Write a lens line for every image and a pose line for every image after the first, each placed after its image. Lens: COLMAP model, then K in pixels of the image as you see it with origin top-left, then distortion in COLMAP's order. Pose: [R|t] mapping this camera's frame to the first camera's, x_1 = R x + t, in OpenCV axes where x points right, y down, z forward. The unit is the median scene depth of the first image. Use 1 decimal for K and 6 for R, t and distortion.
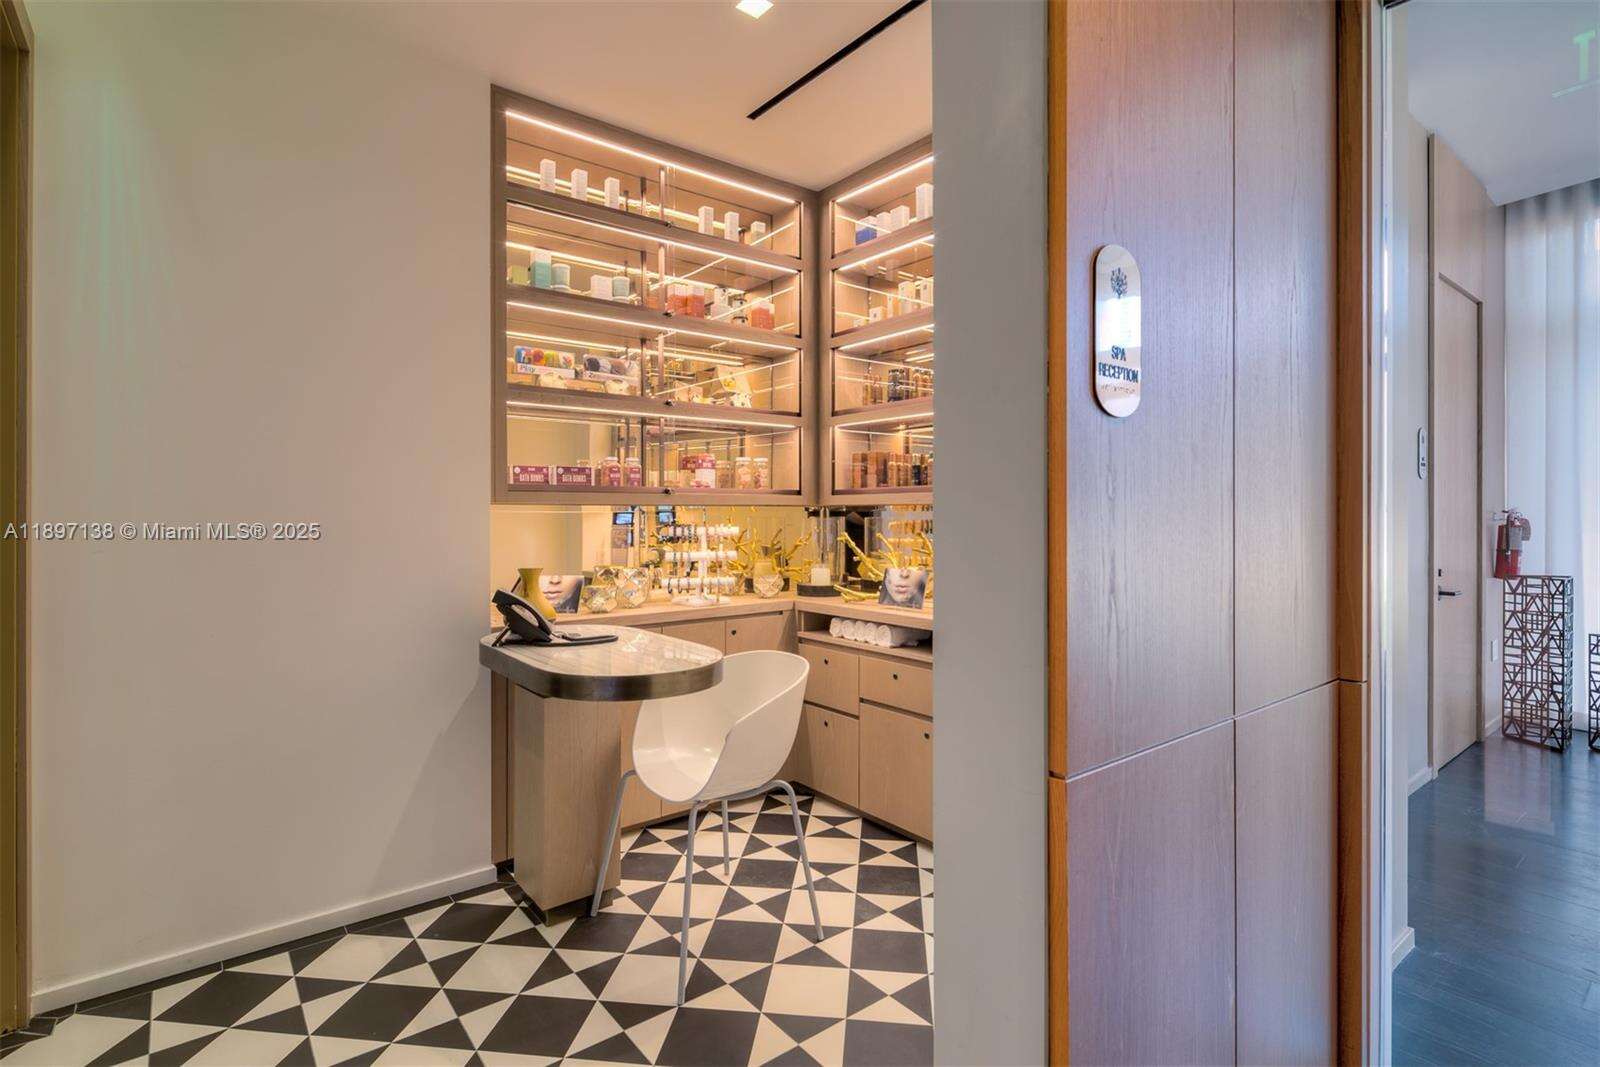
lens RADIAL K [[782.8, 0, 803.4], [0, 782.8, 524.7], [0, 0, 1]] dist [0.003156, -0.000912]
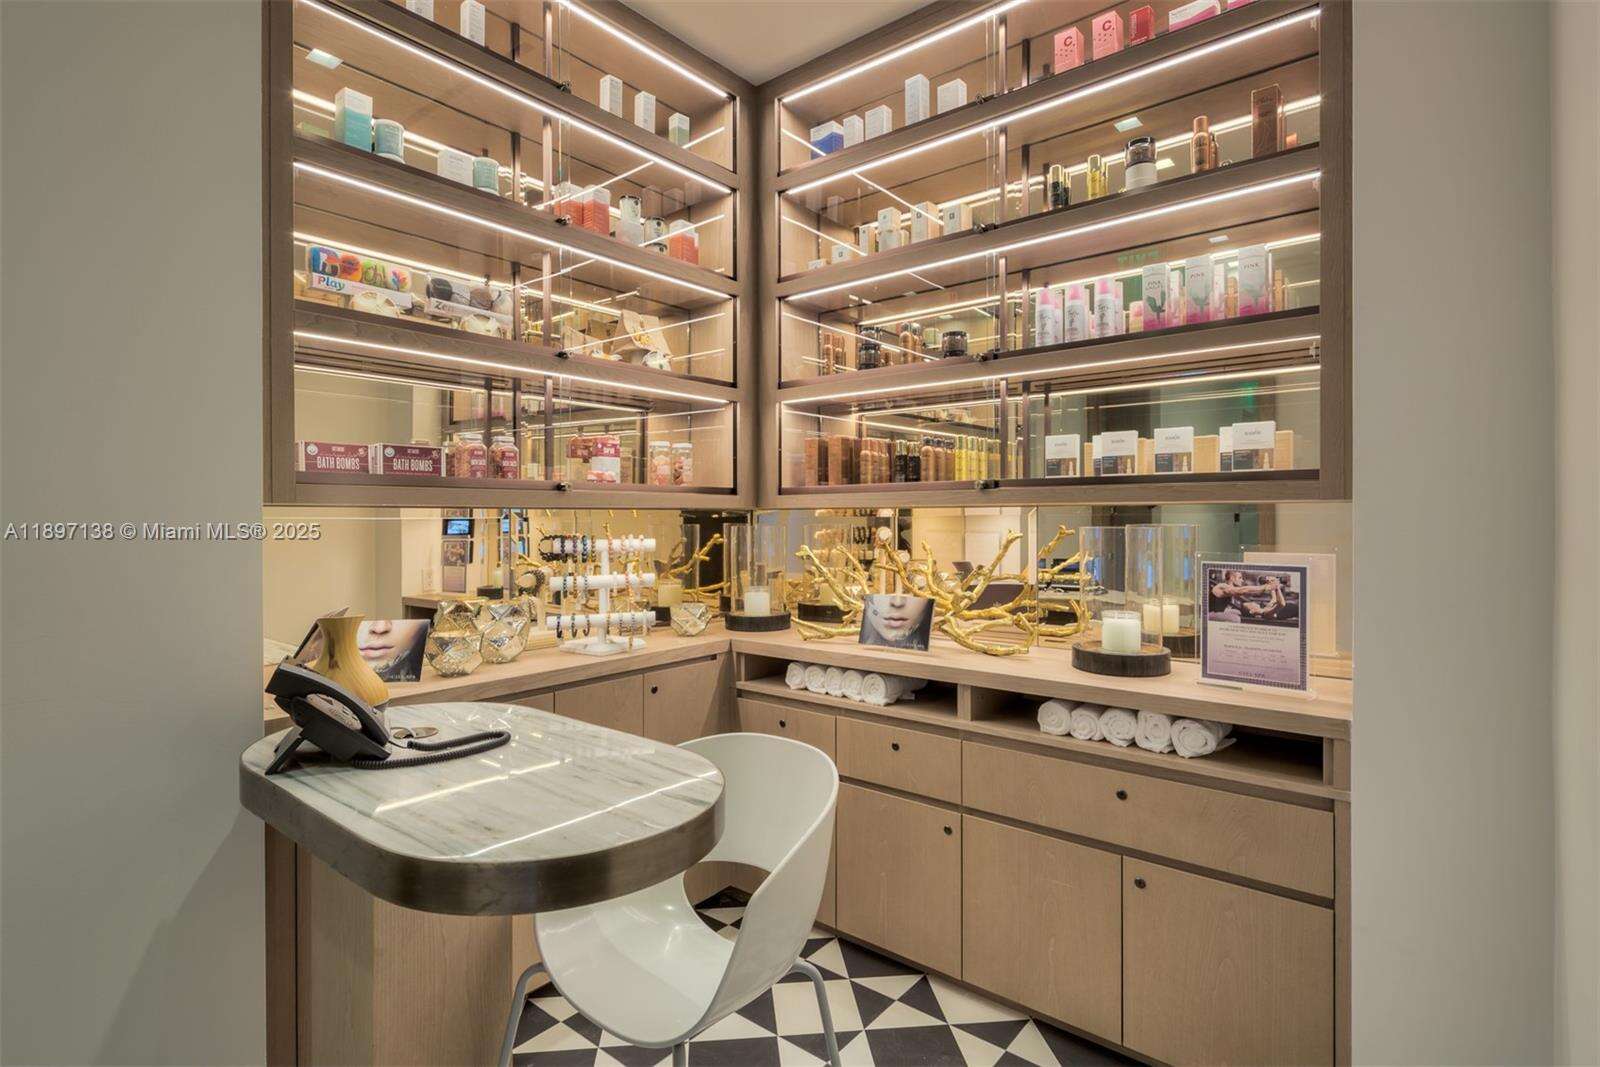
lens RADIAL K [[782.8, 0, 796.0], [0, 782.8, 527.2], [0, 0, 1]] dist [0.003156, -0.000912]
pose [[0.977656, -0.004148, 0.210170, -0.109105], [0.005027, 0.999981, -0.003644, -0.004574], [-0.210151, 0.004619, 0.977658, 0.281605]]
